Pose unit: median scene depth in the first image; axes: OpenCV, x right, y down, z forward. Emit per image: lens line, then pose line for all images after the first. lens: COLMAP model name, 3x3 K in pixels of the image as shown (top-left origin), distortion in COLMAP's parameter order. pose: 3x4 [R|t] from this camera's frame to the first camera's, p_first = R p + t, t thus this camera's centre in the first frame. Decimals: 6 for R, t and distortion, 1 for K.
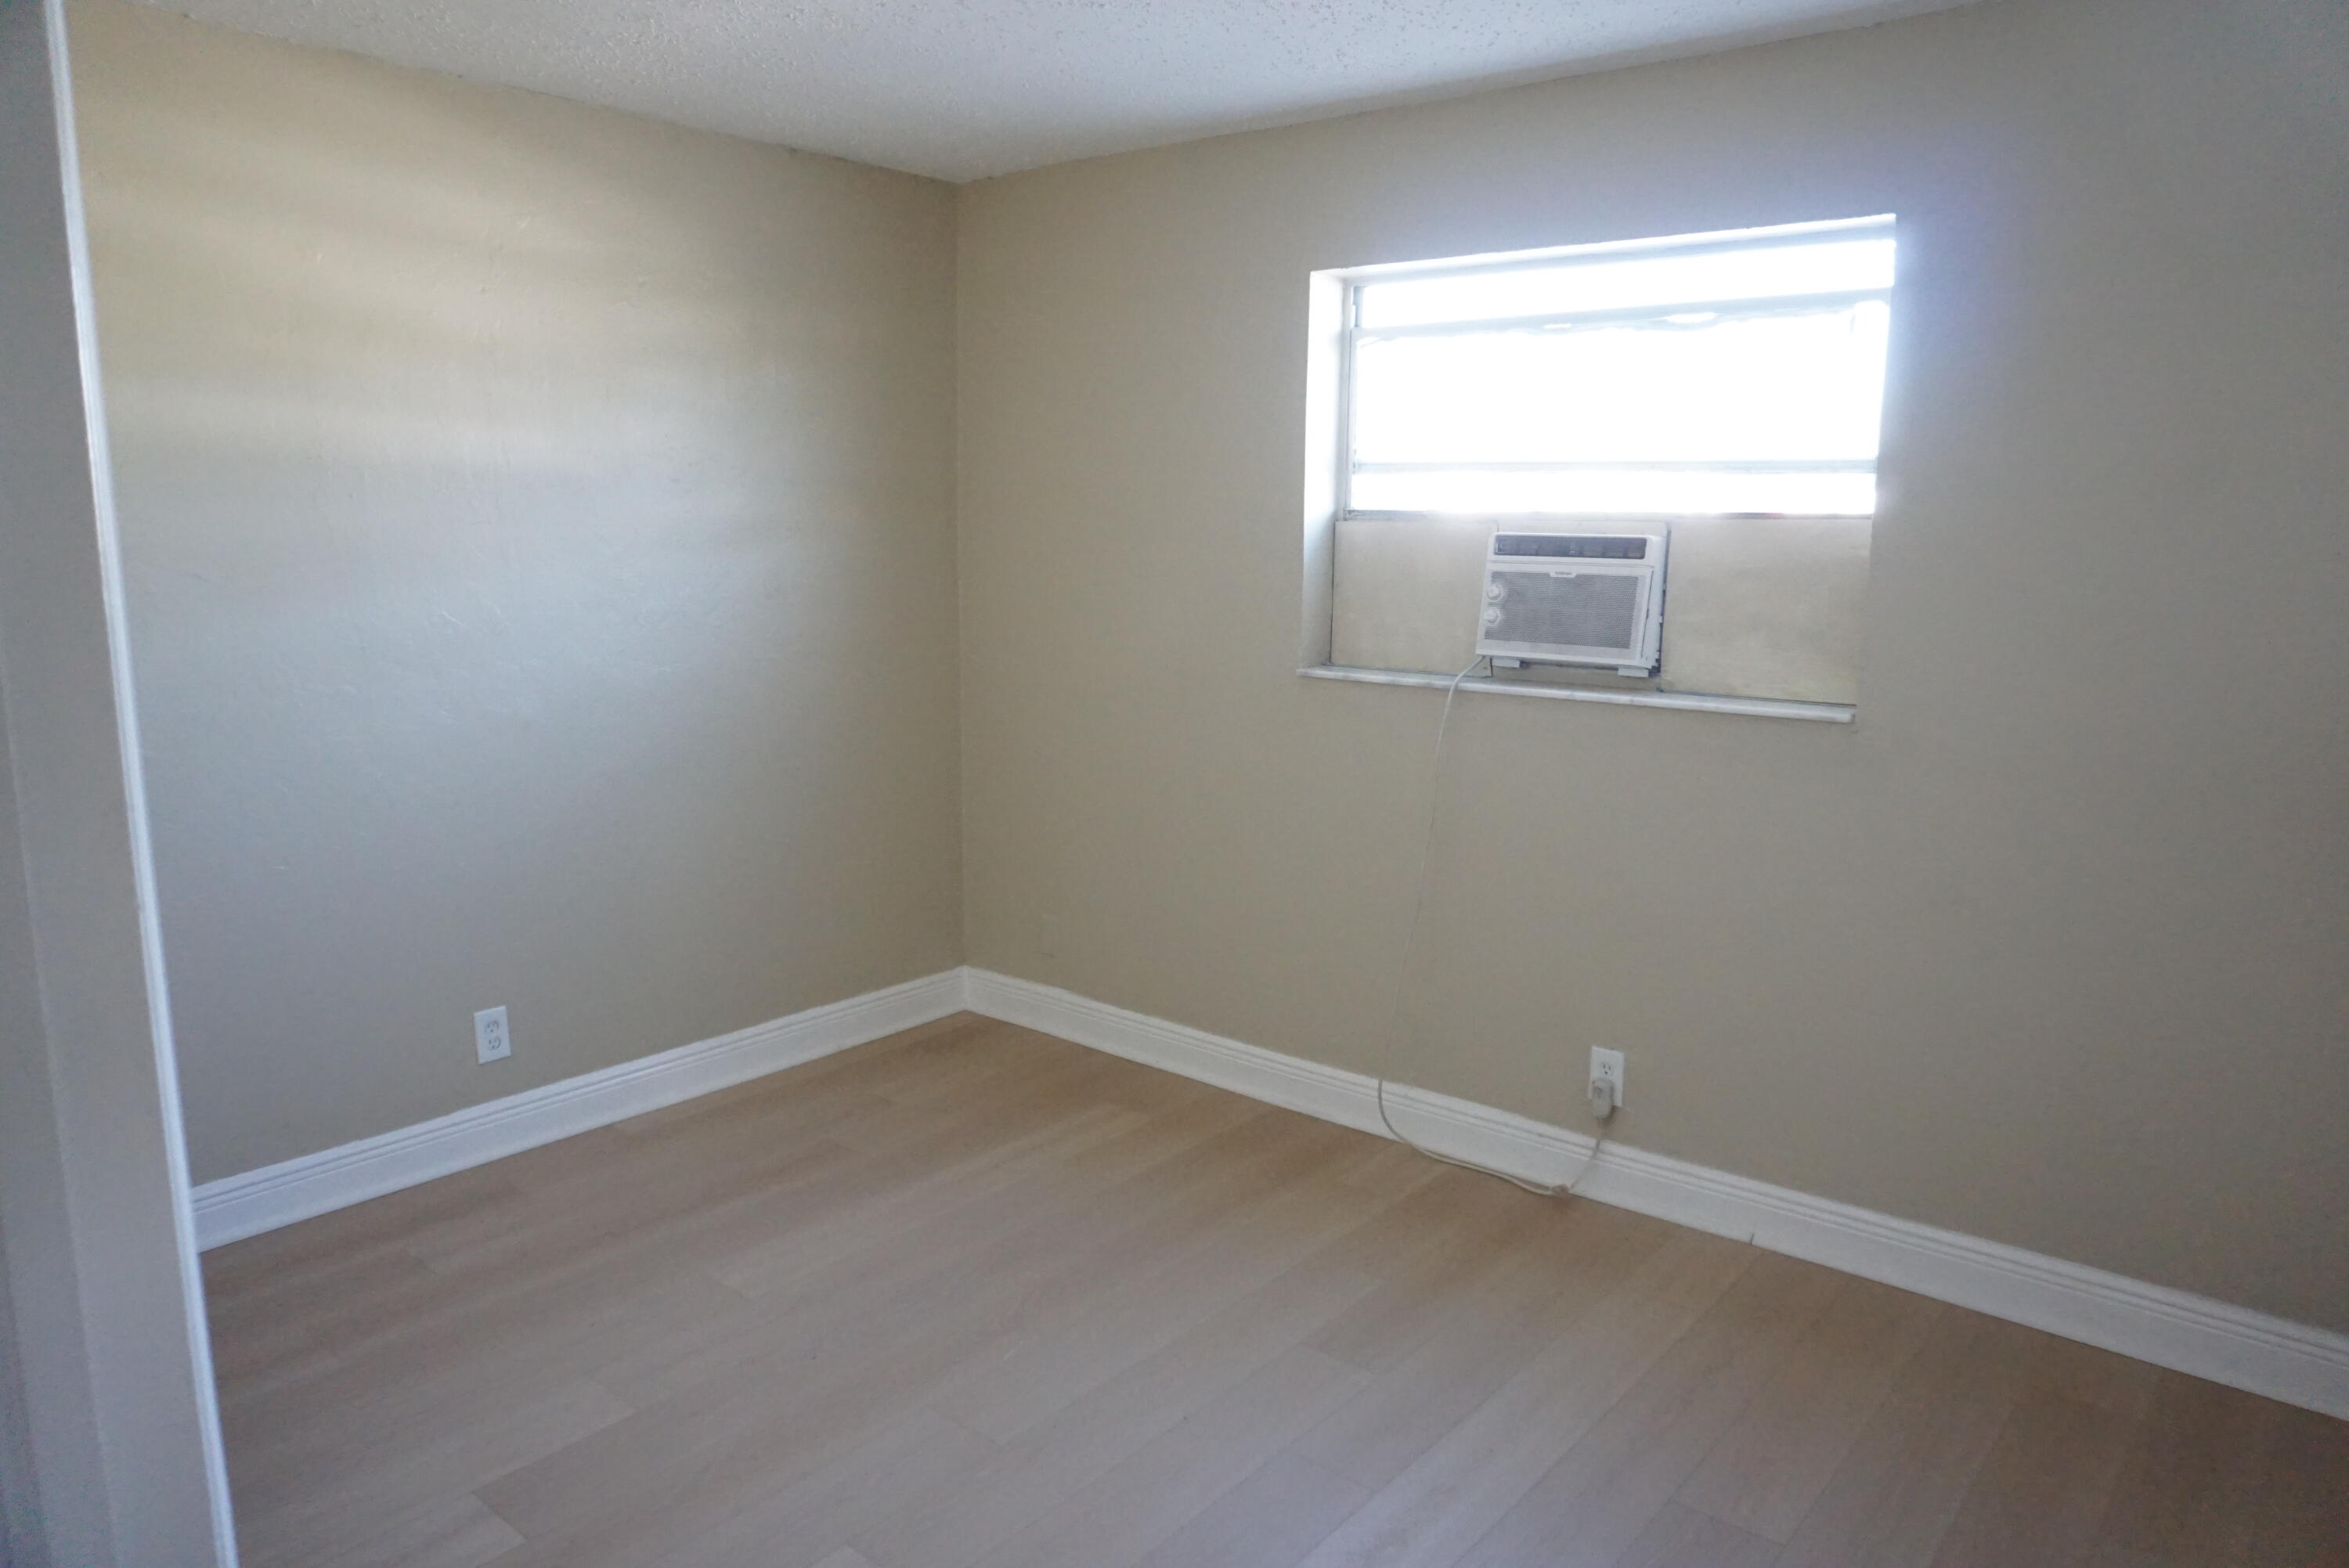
lens RADIAL K [[1546.9, 0, 1174.5], [0, 1546.9, 784.0], [0, 0, 1]] dist [-0.096741, 0.081644]
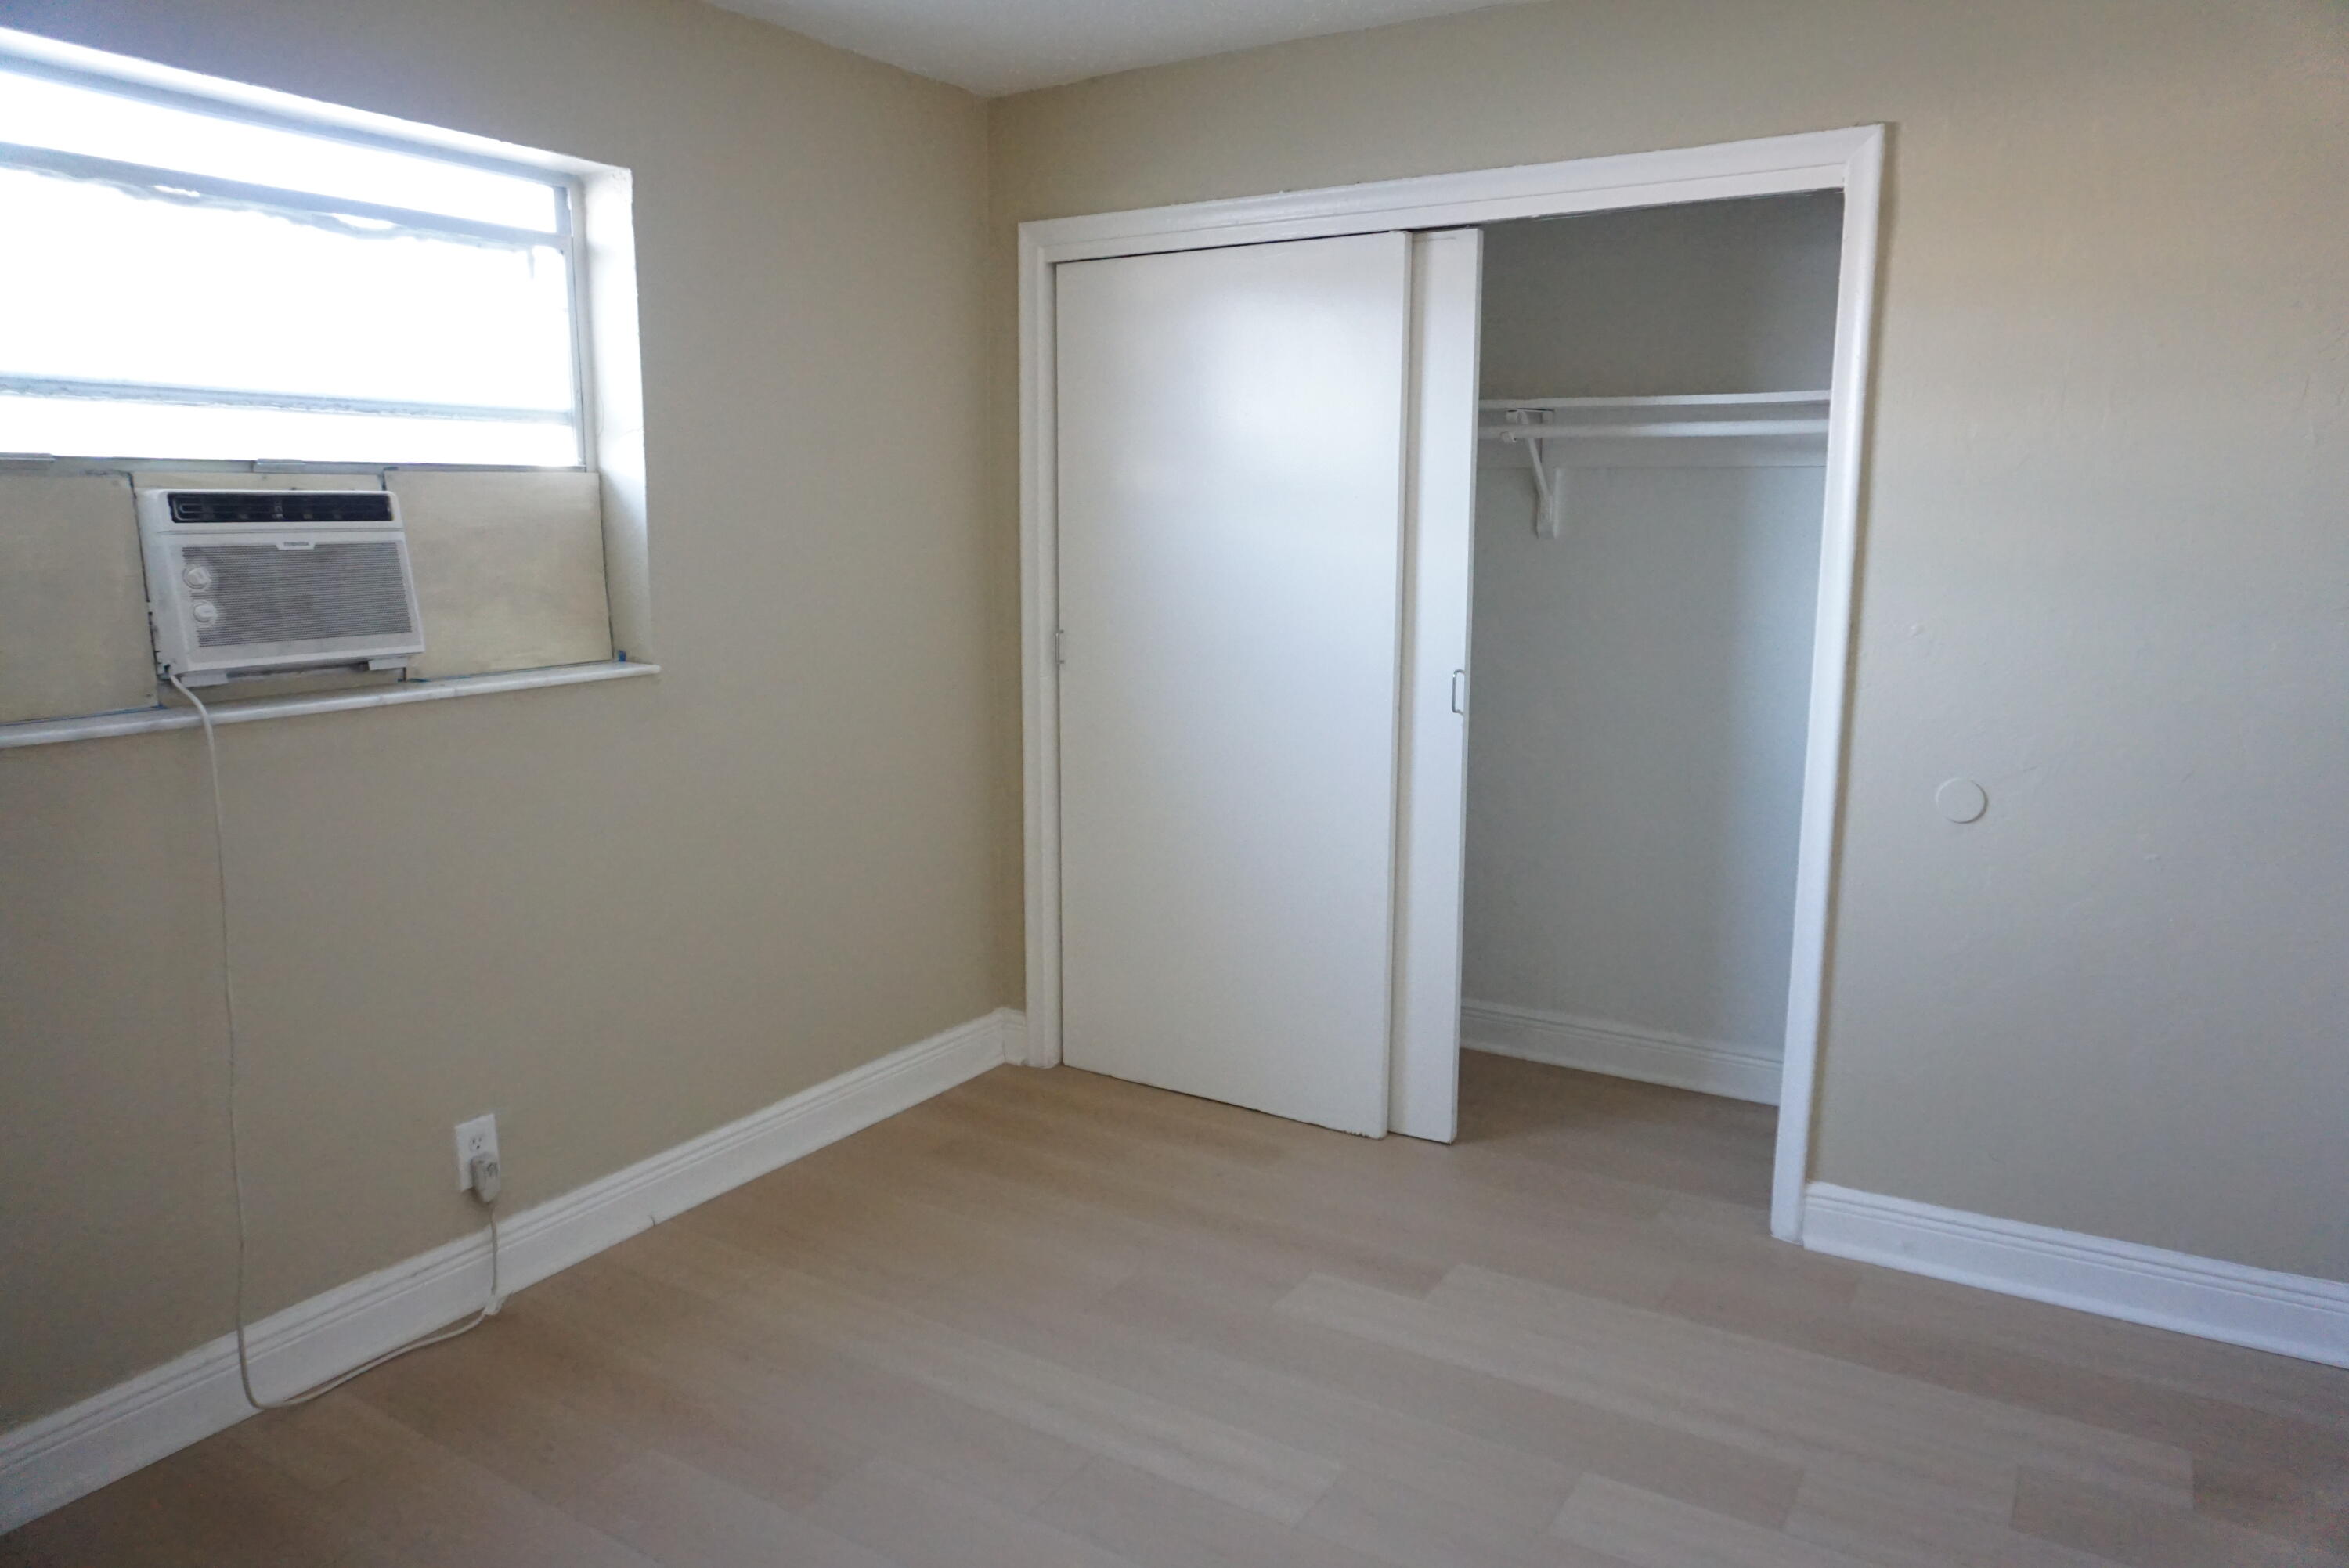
lens RADIAL K [[1546.9, 0, 1174.5], [0, 1546.9, 784.0], [0, 0, 1]] dist [-0.096741, 0.081644]
pose [[-0.122670, -0.176158, 0.976688, -0.527913], [0.171337, 0.965585, 0.195675, -0.095331], [-0.977546, 0.191347, -0.088266, 0.672842]]
